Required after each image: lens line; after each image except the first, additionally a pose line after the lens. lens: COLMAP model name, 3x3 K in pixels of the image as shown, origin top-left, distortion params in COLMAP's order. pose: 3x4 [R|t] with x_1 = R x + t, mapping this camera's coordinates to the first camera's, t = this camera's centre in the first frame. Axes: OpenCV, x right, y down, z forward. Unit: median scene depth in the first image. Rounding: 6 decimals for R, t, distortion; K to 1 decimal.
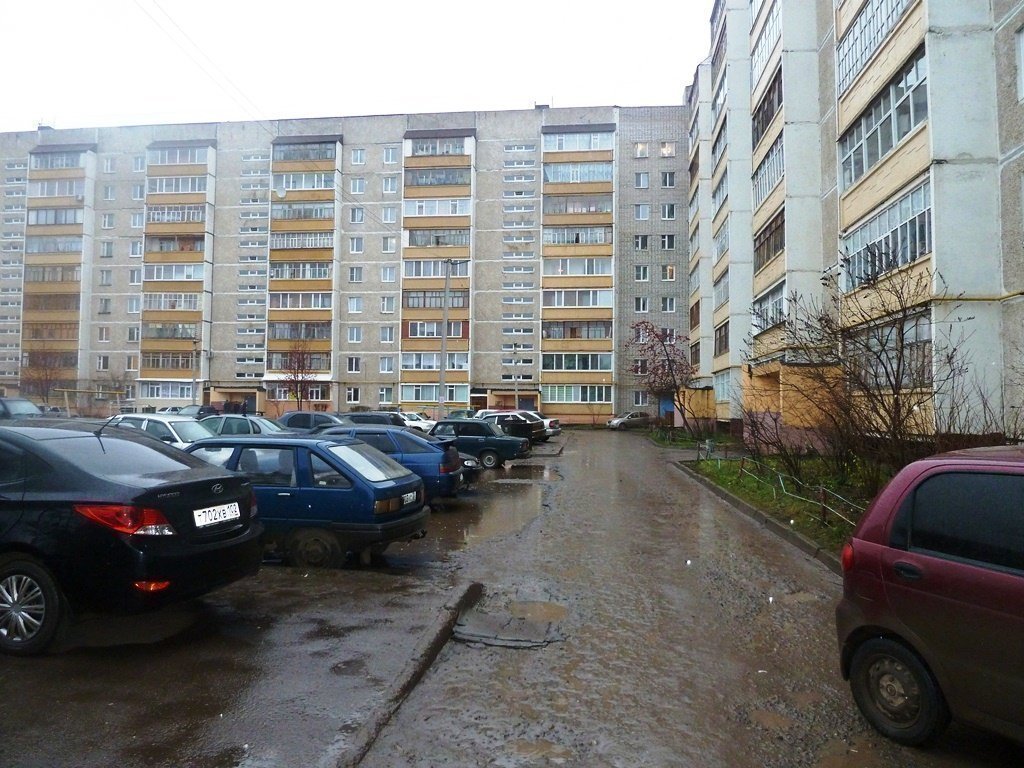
lens RADIAL K [[769.0, 0, 513.5], [0, 769.0, 375.5], [0, 0, 1]] dist [-0.013087, -0.005414]
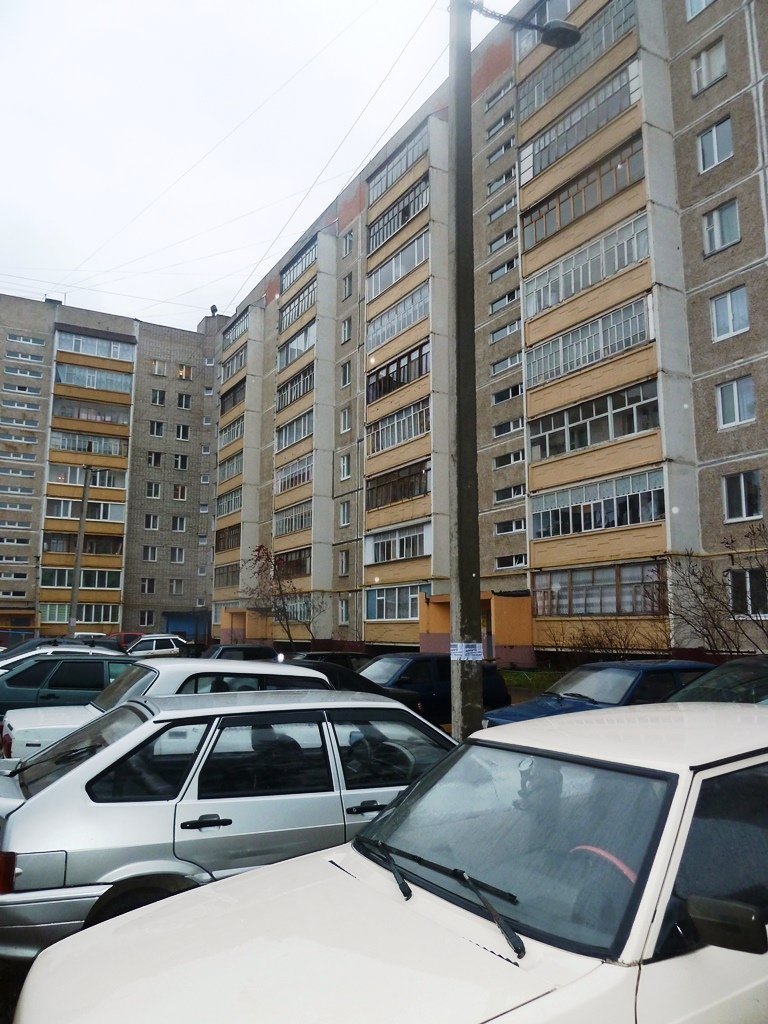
lens RADIAL K [[769.0, 0, 386.5], [0, 769.0, 514.1], [0, 0, 1]] dist [-0.013087, -0.005414]
pose [[0.803349, 0.081321, 0.589930, -0.171505], [-0.020732, 0.993851, -0.108770, -0.002173], [-0.595147, 0.075150, 0.800095, 0.038993]]
